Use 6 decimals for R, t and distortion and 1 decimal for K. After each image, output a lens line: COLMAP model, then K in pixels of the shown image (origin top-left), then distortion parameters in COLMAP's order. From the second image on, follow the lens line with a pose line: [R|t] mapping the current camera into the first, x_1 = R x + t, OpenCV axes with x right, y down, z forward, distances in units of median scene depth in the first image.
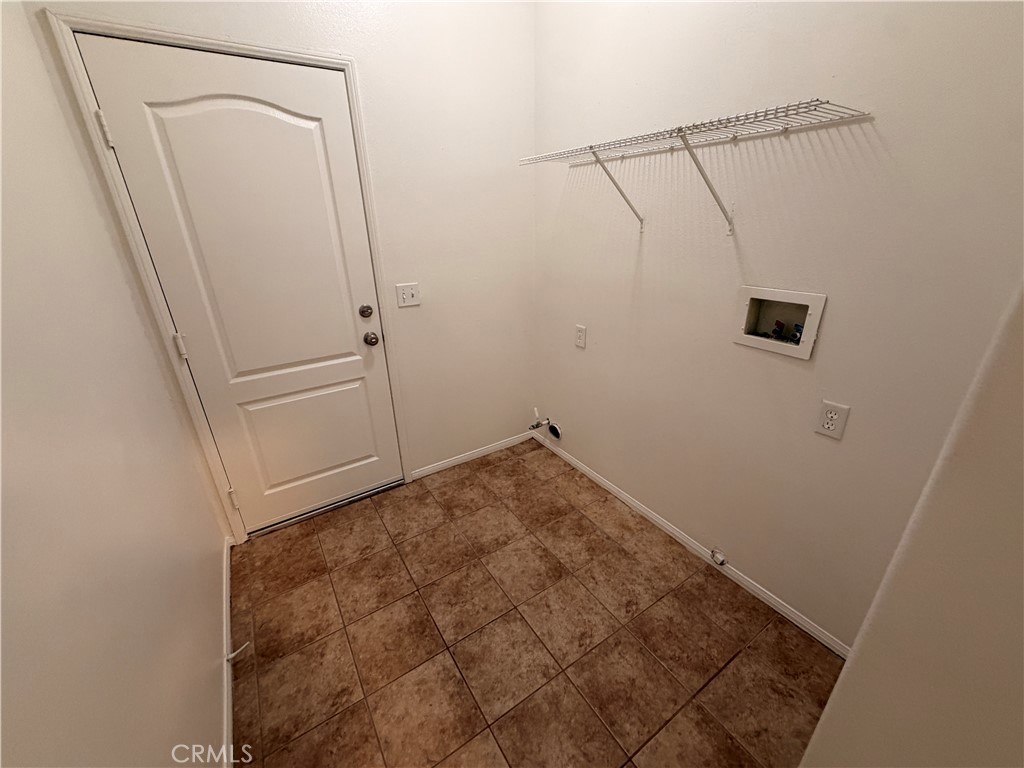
lens RADIAL K [[406.1, 0, 511.8], [0, 406.1, 385.3], [0, 0, 1]] dist [0.000451, 0.000039]
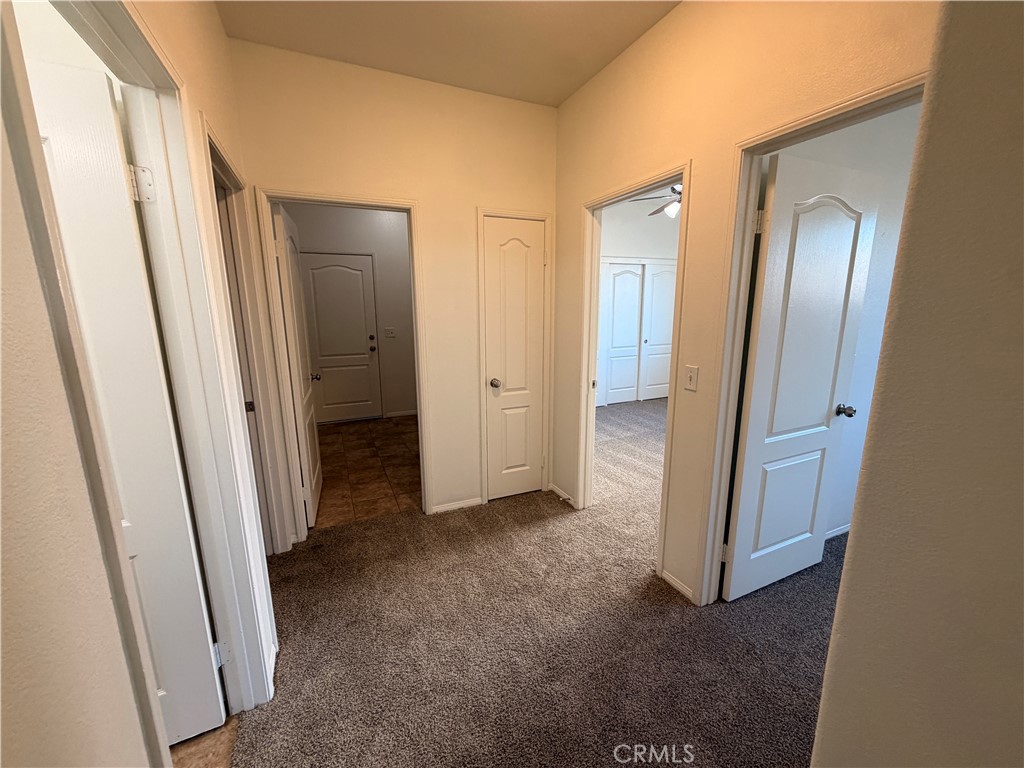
lens RADIAL K [[406.1, 0, 512.5], [0, 406.1, 383.6], [0, 0, 1]] dist [0.000451, 0.000039]
pose [[0.989221, 0.043760, -0.139738, 0.869070], [-0.070795, 0.978284, -0.194805, 0.527896], [0.128178, 0.202598, 0.970837, -1.276913]]
